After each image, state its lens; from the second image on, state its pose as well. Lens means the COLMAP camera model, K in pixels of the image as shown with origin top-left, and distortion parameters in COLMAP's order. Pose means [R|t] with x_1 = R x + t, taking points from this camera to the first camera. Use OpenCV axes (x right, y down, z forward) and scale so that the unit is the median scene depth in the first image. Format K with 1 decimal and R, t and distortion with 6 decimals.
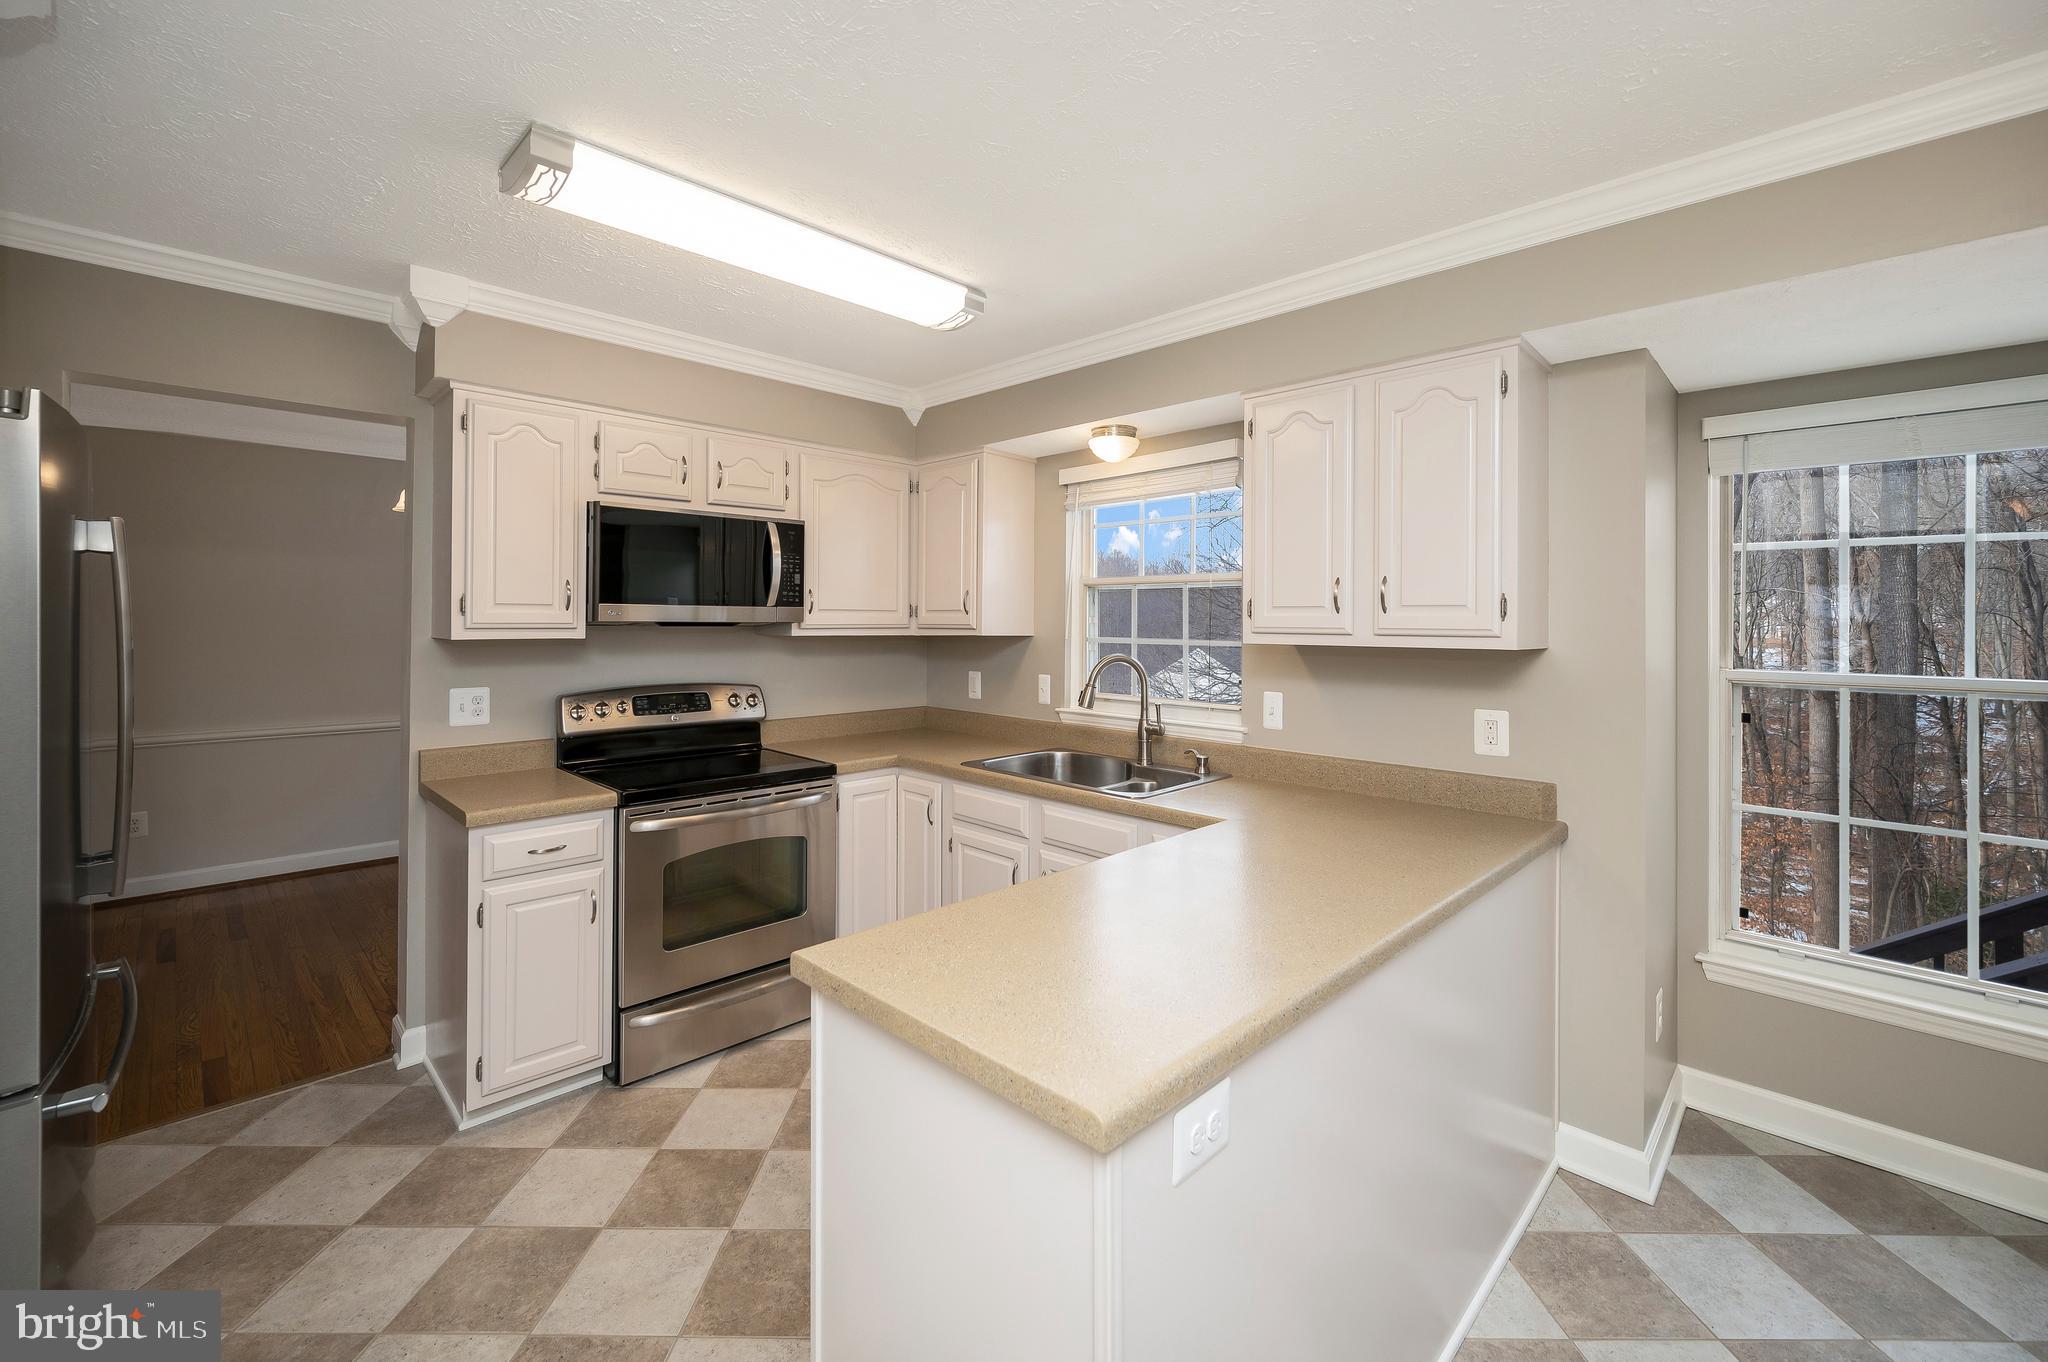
lens RADIAL K [[844.0, 0, 1035.3], [0, 844.0, 617.8], [0, 0, 1]] dist [0.000840, 0.000209]
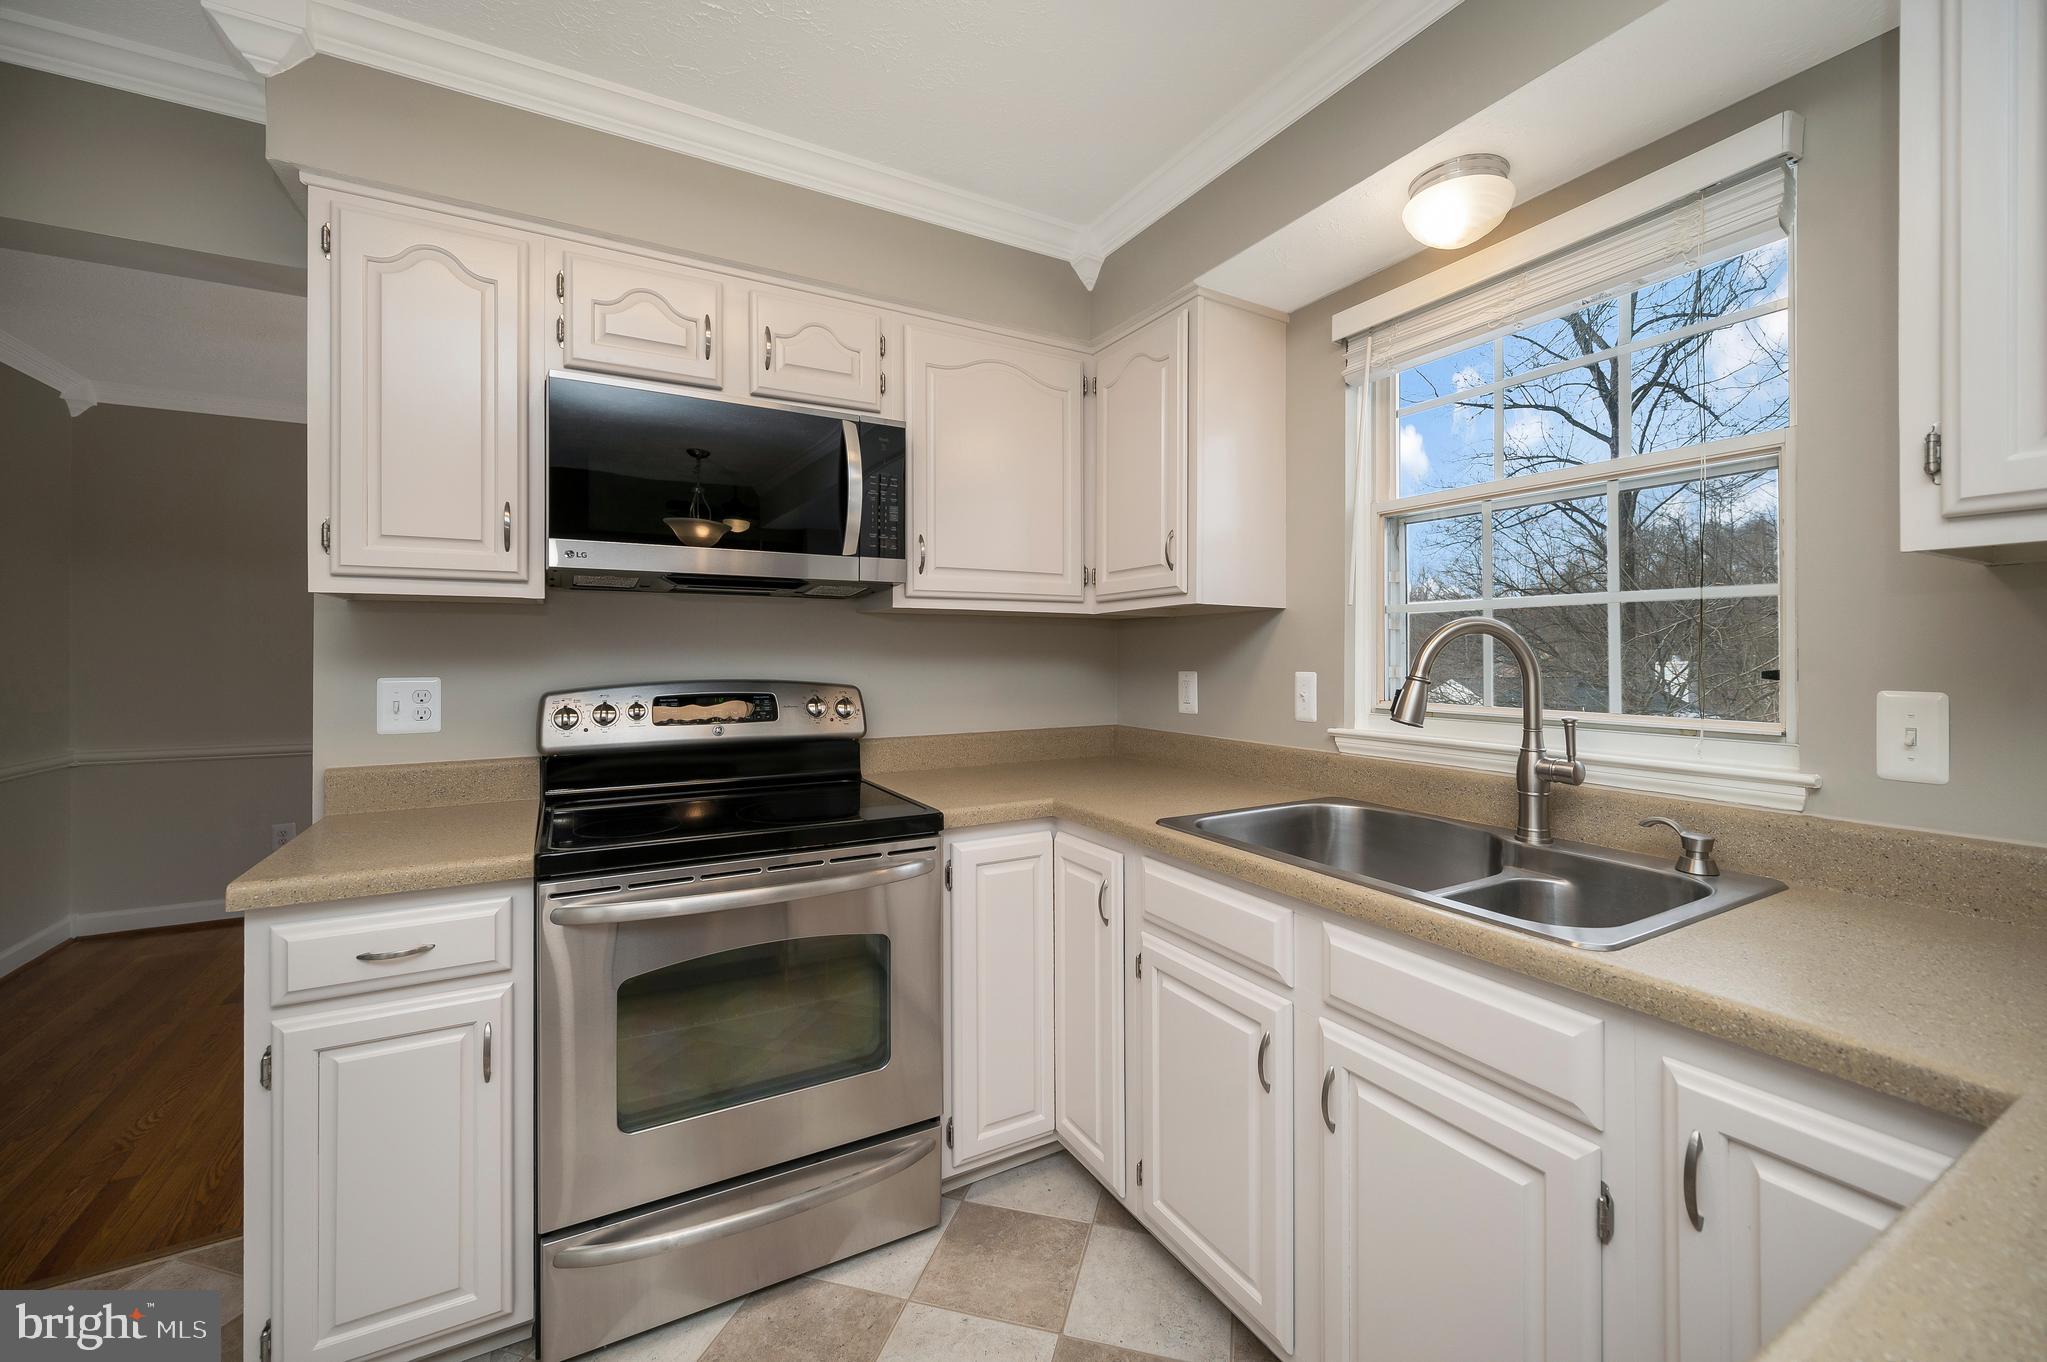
lens RADIAL K [[843.6, 0, 1019.7], [0, 843.6, 651.8], [0, 0, 1]] dist [0.000840, 0.000209]
pose [[0.960680, -0.007037, -0.277569, -0.022206], [0.007517, 0.999972, 0.000663, 0.066575], [0.277557, -0.002724, 0.960705, 0.493024]]
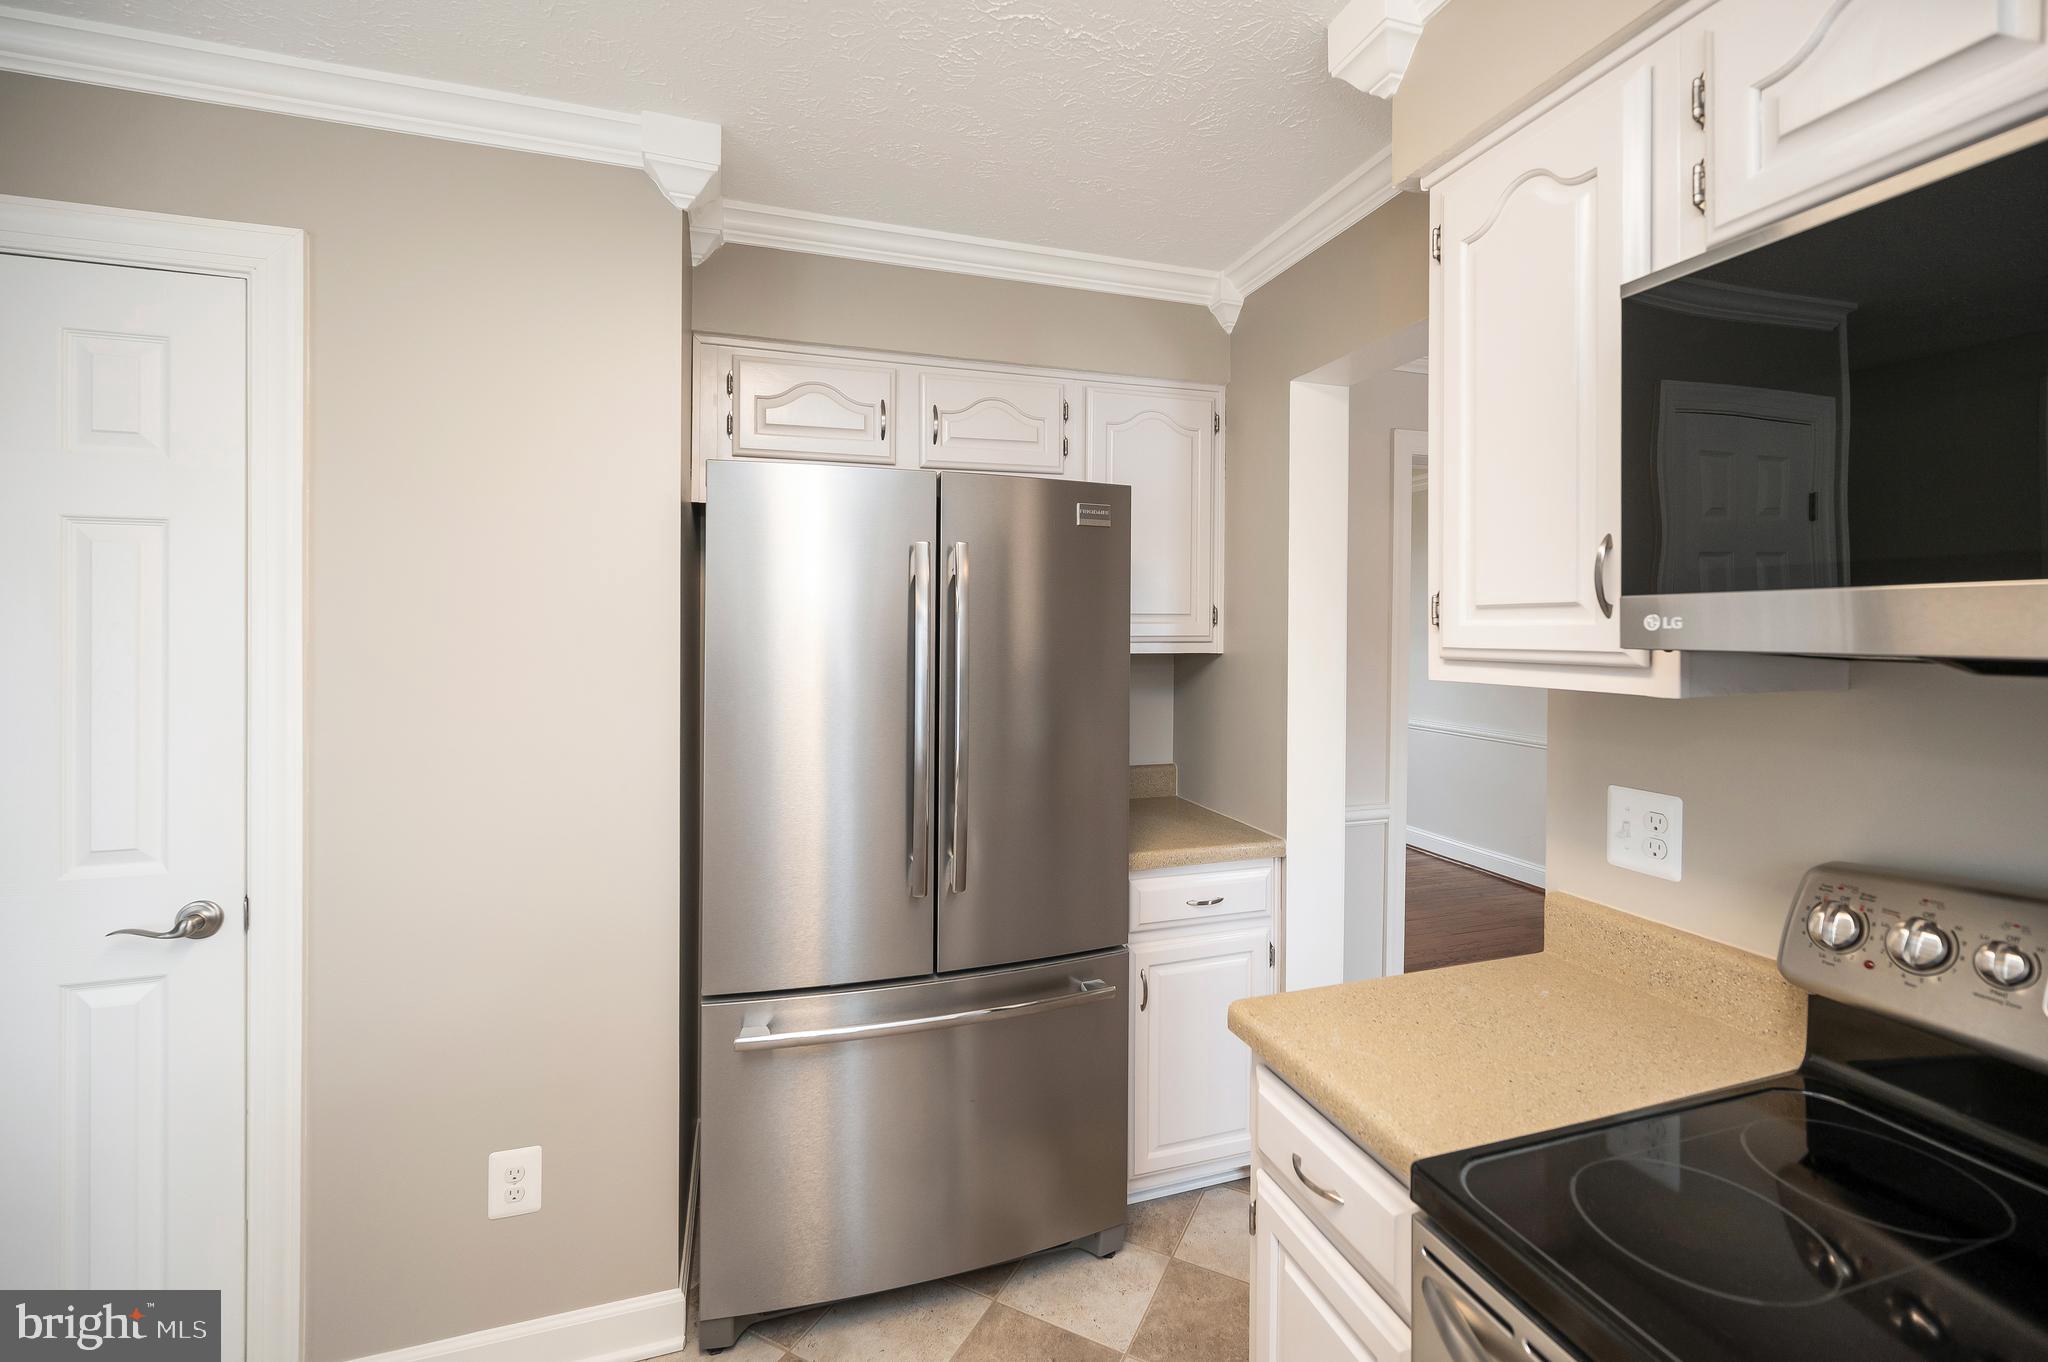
lens RADIAL K [[844.0, 0, 1069.6], [0, 844.0, 635.5], [0, 0, 1]] dist [0.000840, 0.000209]
pose [[-0.439468, 0.006492, -0.898235, -0.125051], [0.004007, 0.999978, 0.005267, -0.005427], [0.898249, -0.001284, -0.439484, 0.937794]]
